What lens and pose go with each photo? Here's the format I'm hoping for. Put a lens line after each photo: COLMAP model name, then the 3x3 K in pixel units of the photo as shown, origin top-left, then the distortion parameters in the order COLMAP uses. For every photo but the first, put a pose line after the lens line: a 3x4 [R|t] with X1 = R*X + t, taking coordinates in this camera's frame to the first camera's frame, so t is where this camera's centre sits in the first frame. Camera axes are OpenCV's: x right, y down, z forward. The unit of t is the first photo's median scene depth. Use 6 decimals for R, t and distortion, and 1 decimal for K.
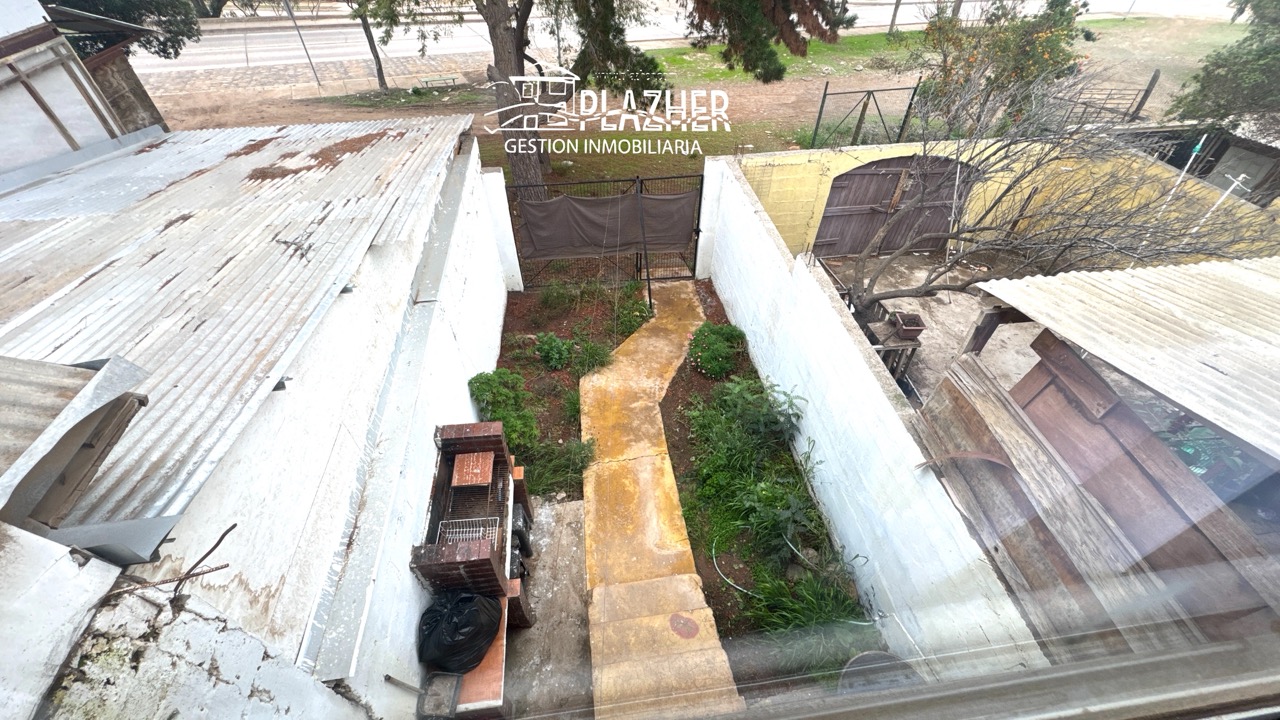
lens RADIAL K [[514.8, 0, 637.0], [0, 514.8, 360.0], [0, 0, 1]] dist [-0.000680, 0.000053]
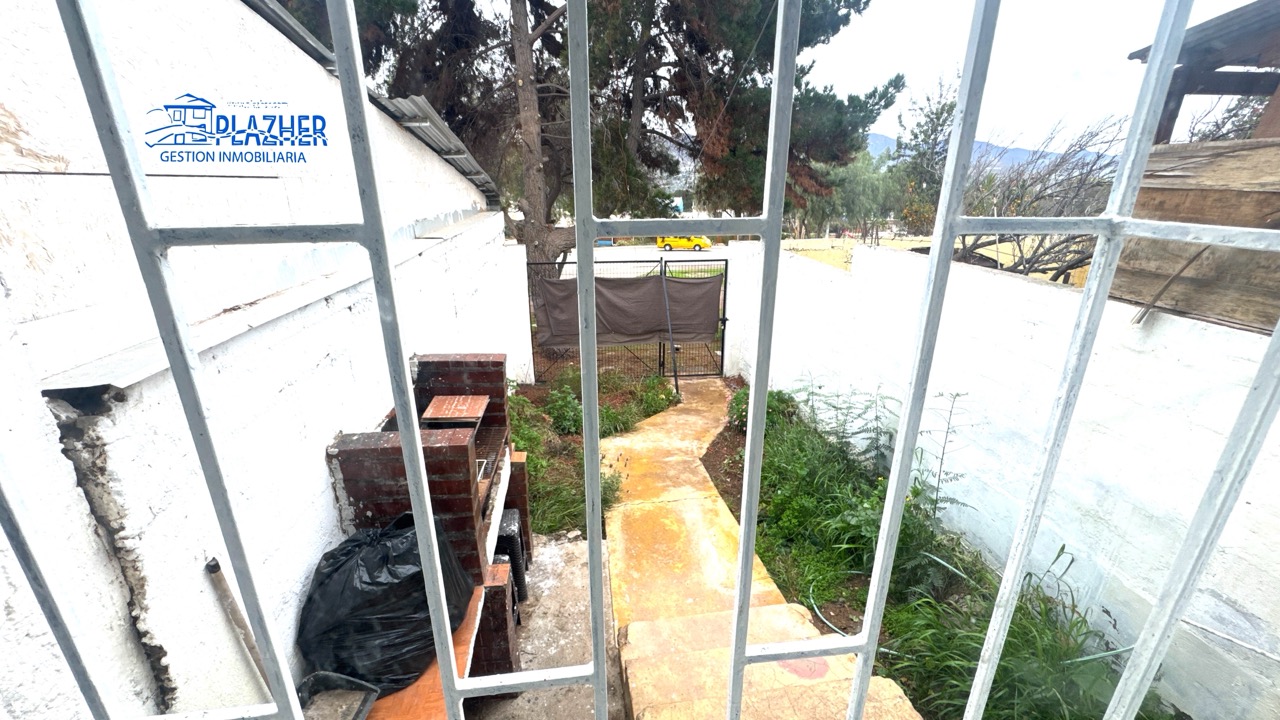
lens RADIAL K [[514.8, 0, 636.5], [0, 514.8, 359.7], [0, 0, 1]] dist [-0.000680, 0.000053]
pose [[0.999966, -0.004427, -0.006928, -0.054116], [0.001029, 0.903419, -0.428757, 0.326264], [0.008157, 0.428736, 0.903393, 0.259370]]
